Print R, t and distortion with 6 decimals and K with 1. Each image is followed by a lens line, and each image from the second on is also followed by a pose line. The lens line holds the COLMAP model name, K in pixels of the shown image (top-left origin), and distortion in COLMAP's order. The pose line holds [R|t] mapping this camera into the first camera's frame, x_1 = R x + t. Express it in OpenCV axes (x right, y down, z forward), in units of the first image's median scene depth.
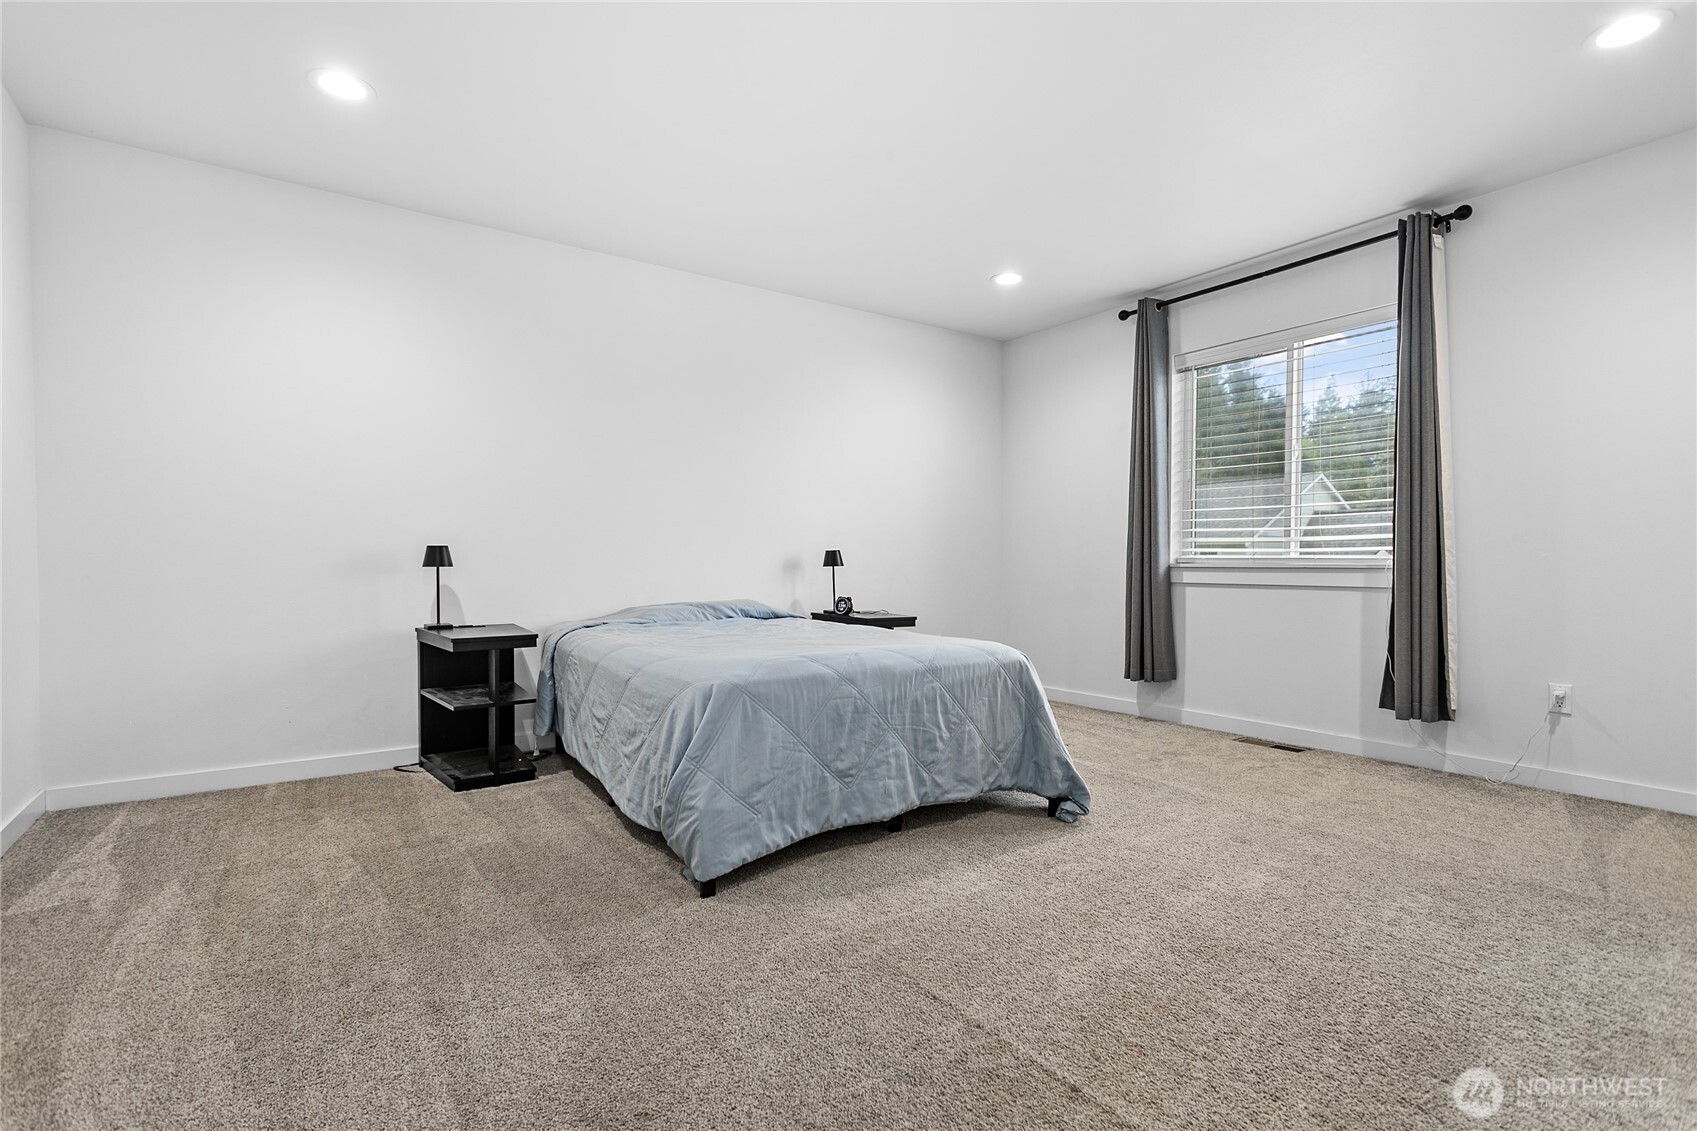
lens RADIAL K [[801.8, 0, 845.2], [0, 801.8, 562.6], [0, 0, 1]] dist [0.003555, 0.000903]
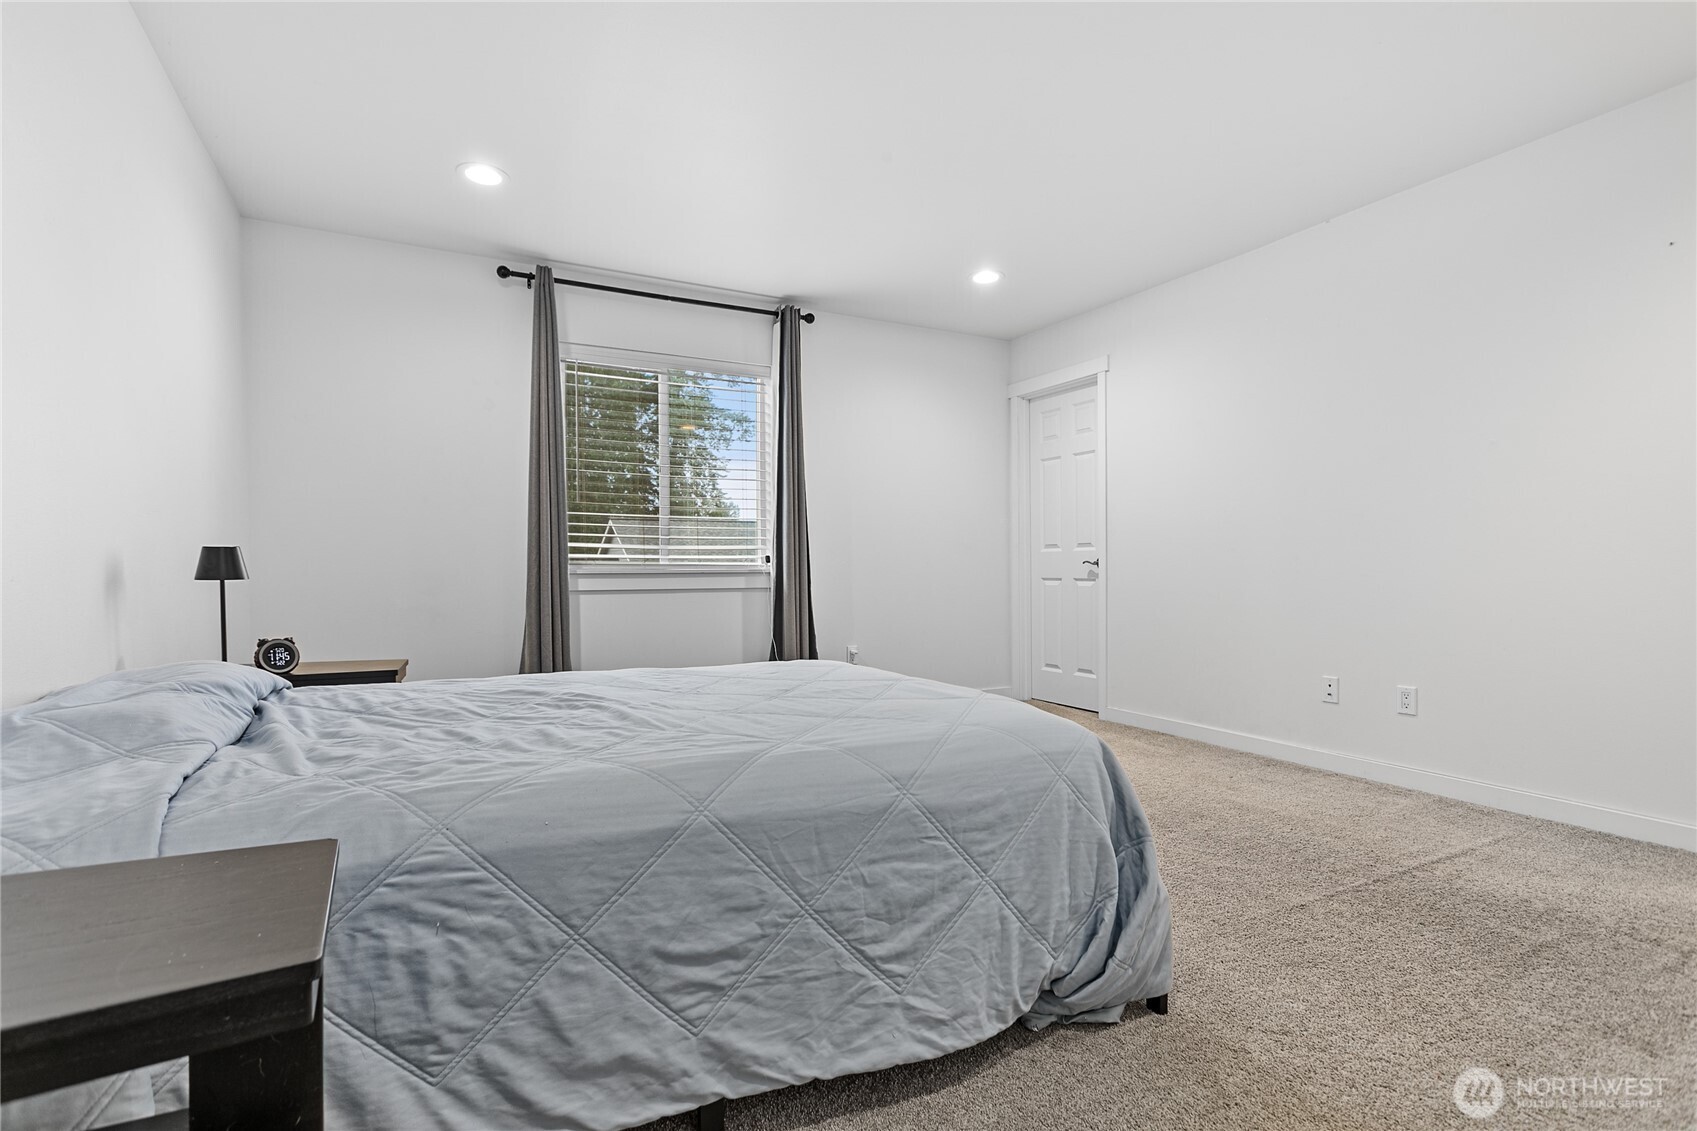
lens RADIAL K [[801.8, 0, 845.2], [0, 801.8, 562.6], [0, 0, 1]] dist [0.003555, 0.000903]
pose [[0.126913, 0.003693, 0.991907, -0.551444], [0.001315, 0.999992, -0.003891, -0.003504], [-0.991913, 0.001798, 0.126907, 0.689195]]
